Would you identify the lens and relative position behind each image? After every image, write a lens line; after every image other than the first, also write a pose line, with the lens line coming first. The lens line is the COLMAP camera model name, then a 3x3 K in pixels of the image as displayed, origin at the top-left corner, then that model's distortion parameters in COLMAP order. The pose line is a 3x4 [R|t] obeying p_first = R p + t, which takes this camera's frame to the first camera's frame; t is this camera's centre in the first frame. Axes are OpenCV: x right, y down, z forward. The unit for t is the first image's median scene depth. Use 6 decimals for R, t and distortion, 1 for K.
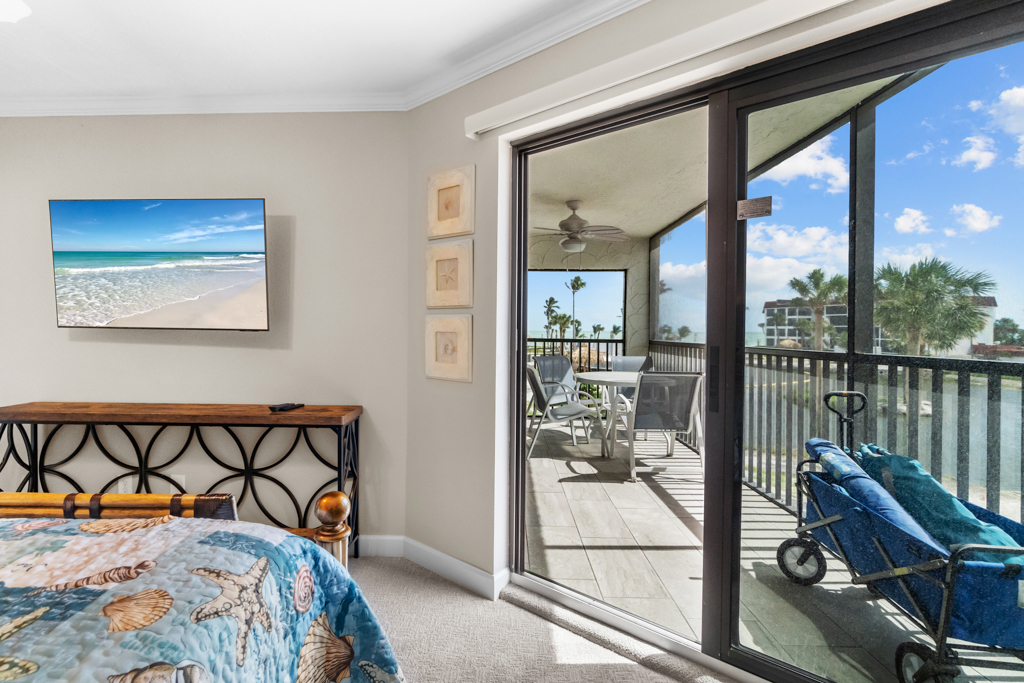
lens RADIAL K [[470.5, 0, 502.7], [0, 470.5, 333.2], [0, 0, 1]] dist [-0.000534, -0.012396]
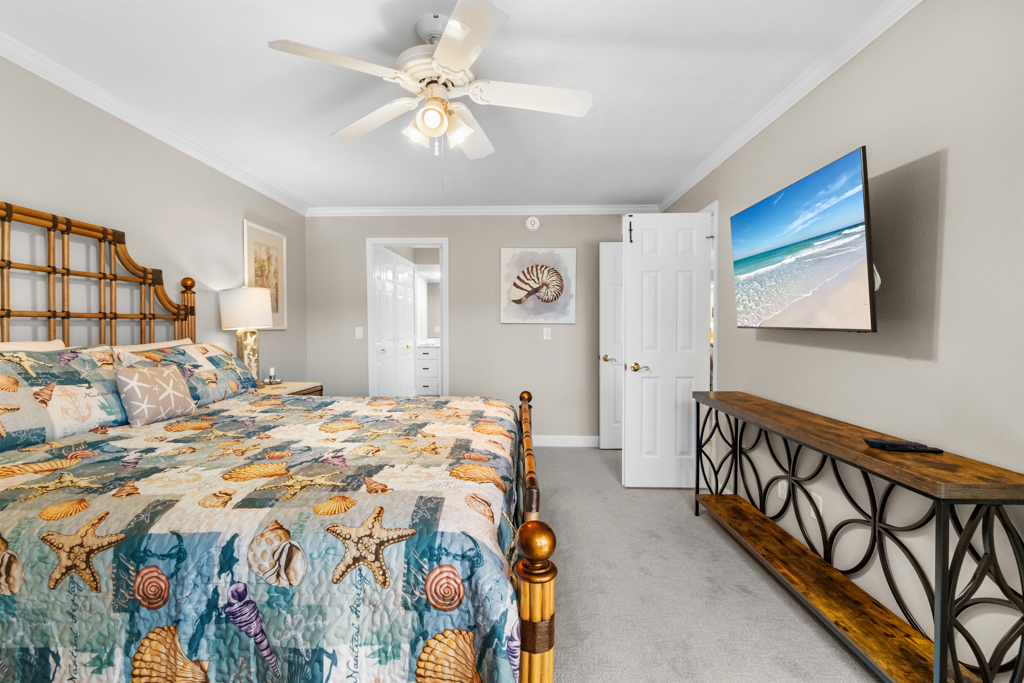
lens RADIAL K [[483.4, 0, 493.7], [0, 483.4, 338.4], [0, 0, 1]] dist [-0.000518, 0.000187]
pose [[-0.031893, 0.021381, -0.999263, 0.243889], [-0.008489, 0.999729, 0.021662, -0.006816], [0.999455, 0.009173, -0.031703, 0.456513]]
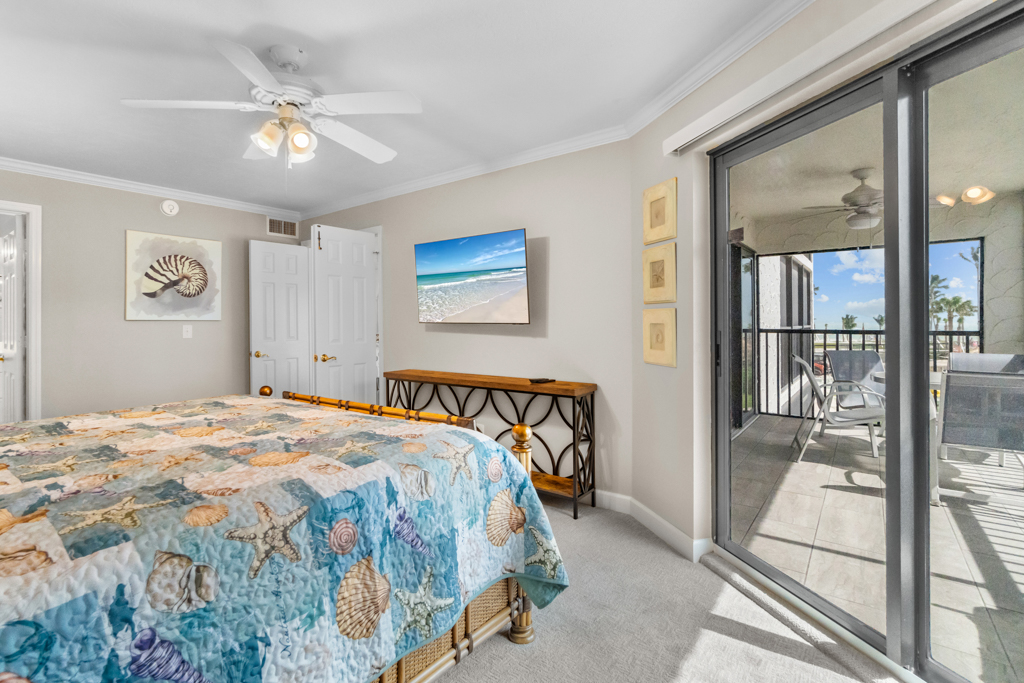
lens RADIAL K [[490.4, 0, 508.5], [0, 490.4, 319.2], [0, 0, 1]] dist [-0.000831, -0.000101]
pose [[0.811743, -0.012503, -0.583881, 0.284978], [0.005941, 0.999896, -0.013153, 0.000166], [0.583985, 0.007208, 0.811733, -0.193893]]
